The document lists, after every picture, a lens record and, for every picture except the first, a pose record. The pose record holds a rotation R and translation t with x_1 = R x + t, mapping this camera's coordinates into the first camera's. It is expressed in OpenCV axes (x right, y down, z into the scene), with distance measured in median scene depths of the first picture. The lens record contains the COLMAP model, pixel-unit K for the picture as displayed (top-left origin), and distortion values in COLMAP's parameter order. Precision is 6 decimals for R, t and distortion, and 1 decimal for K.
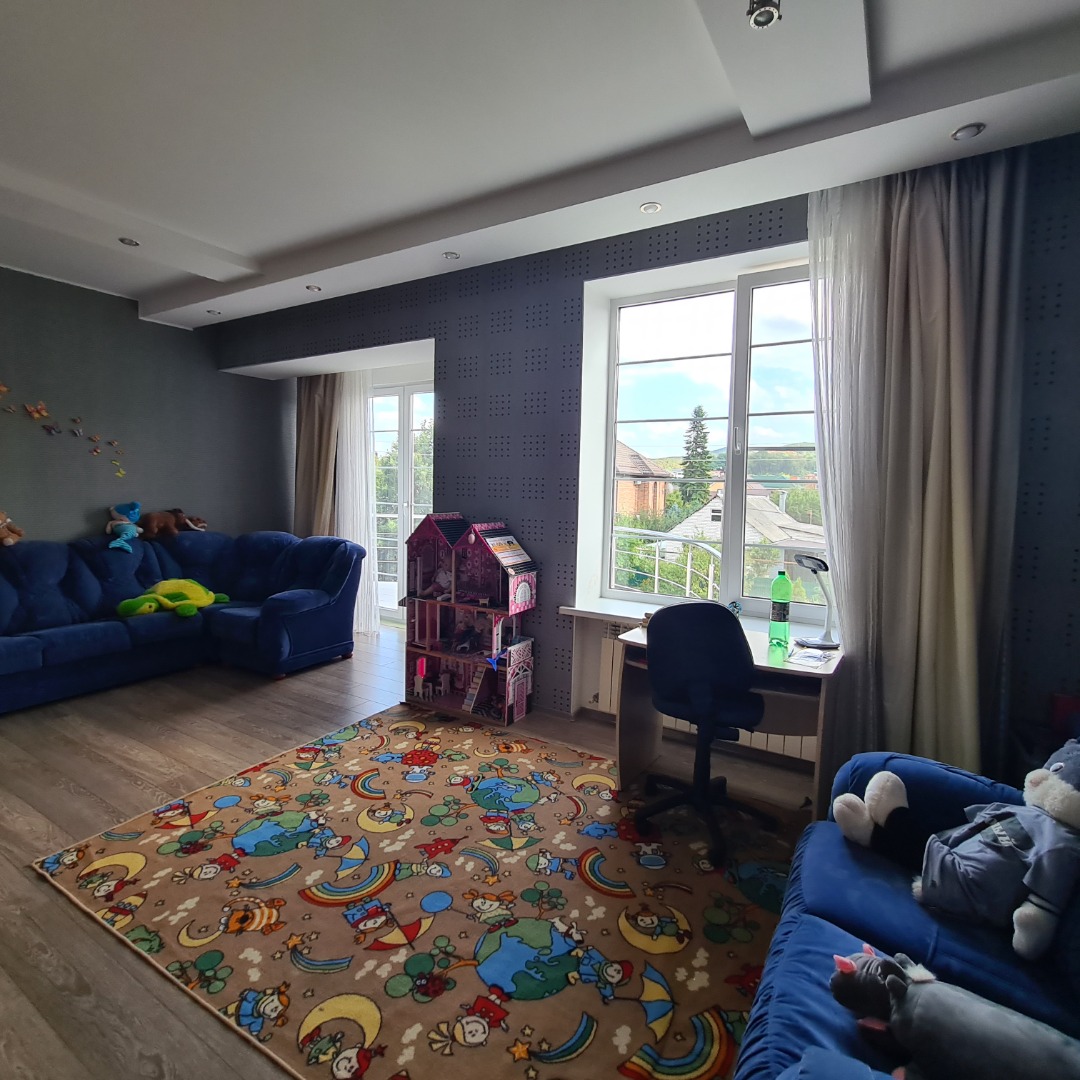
lens RADIAL K [[588.6, 0, 529.3], [0, 588.6, 532.6], [0, 0, 1]] dist [-0.003428, 0.001585]
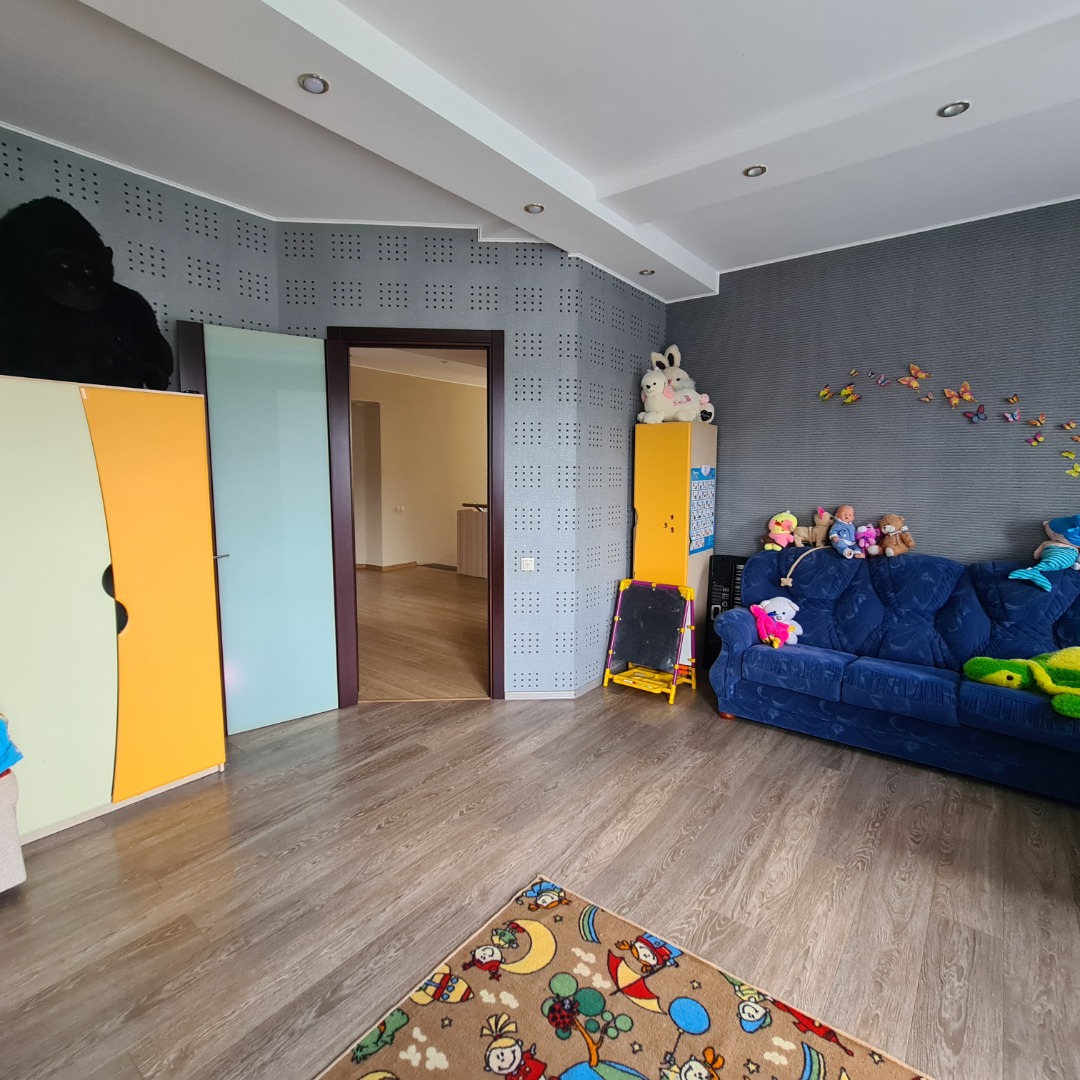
lens RADIAL K [[588.6, 0, 529.3], [0, 588.6, 532.6], [0, 0, 1]] dist [-0.003428, 0.001585]
pose [[-0.111935, 0.082505, -0.990285, 0.046517], [-0.088605, 0.991749, 0.092643, -0.057743], [0.989757, 0.098114, -0.103701, 0.692592]]
